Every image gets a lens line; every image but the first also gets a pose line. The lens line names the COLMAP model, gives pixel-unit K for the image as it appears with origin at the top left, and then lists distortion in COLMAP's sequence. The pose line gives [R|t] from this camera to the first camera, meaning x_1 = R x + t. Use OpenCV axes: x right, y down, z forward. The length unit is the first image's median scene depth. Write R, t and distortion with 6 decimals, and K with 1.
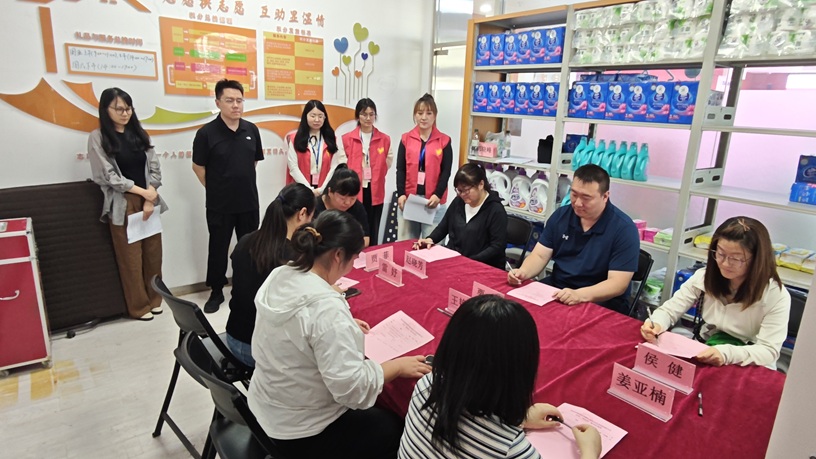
lens RADIAL K [[491.6, 0, 407.6], [0, 491.6, 228.3], [0, 0, 1]] dist [0.009395, 0.002579]
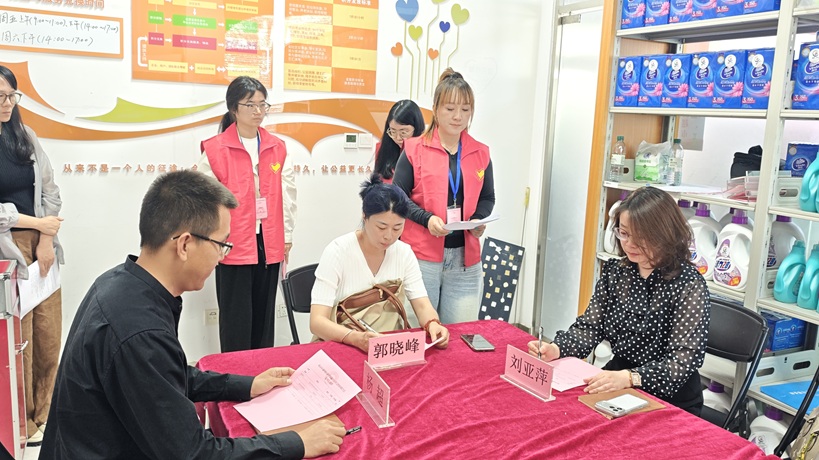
lens RADIAL K [[685.4, 0, 410.8], [0, 685.4, 230.1], [0, 0, 1]] dist [0.001920, 0.008115]
pose [[0.980596, 0.032251, -0.193370, 0.061961], [-0.050123, 0.994836, -0.088252, -0.007847], [0.189526, 0.096232, 0.977149, 0.186108]]
